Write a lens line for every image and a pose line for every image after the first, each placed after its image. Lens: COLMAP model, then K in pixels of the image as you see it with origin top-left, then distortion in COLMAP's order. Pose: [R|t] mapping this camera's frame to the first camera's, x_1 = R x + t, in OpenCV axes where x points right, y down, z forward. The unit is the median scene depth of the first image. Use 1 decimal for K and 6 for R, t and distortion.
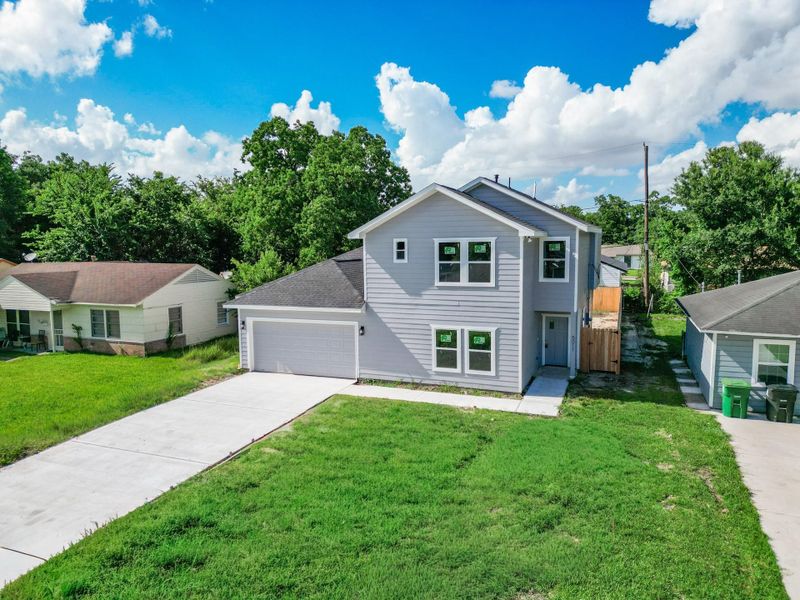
lens RADIAL K [[561.4, 0, 396.1], [0, 561.4, 299.1], [0, 0, 1]] dist [0.053134, -0.038805]
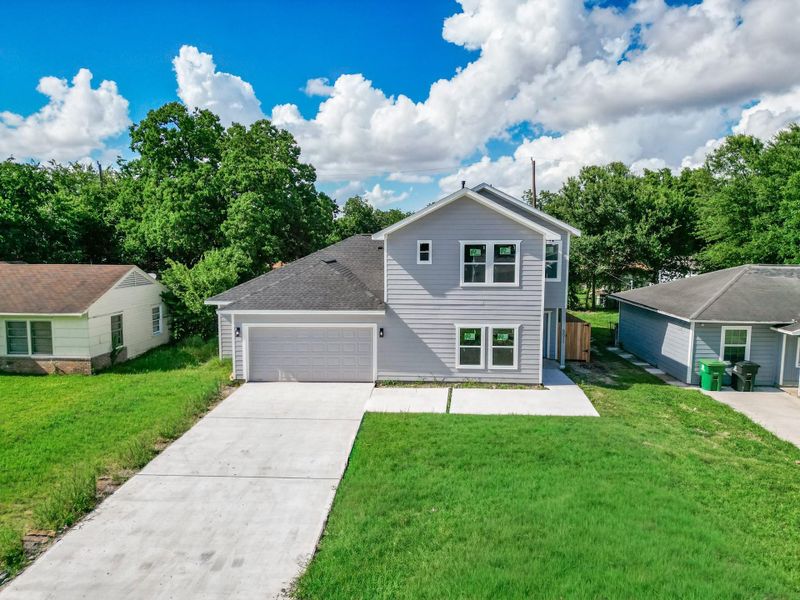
lens RADIAL K [[561.4, 0, 397.7], [0, 561.4, 308.3], [0, 0, 1]] dist [0.053134, -0.038805]
pose [[0.944276, -0.026229, 0.328109, -0.366953], [0.021029, 0.999591, 0.019389, -0.005563], [-0.328484, -0.011409, 0.944441, 0.057762]]
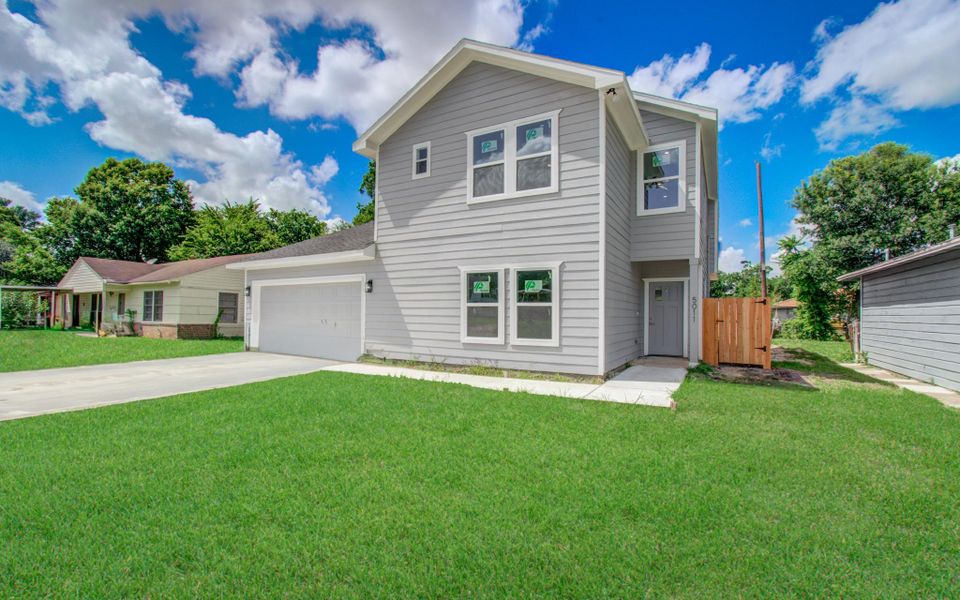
lens RADIAL K [[417.2, 0, 482.2], [0, 417.2, 305.3], [0, 0, 1]] dist [-0.030846, 0.000637]
pose [[0.991640, 0.020201, -0.127447, 0.143429], [-0.036700, 0.991035, -0.128466, 0.143345], [0.123709, 0.132069, 0.983491, 0.536609]]
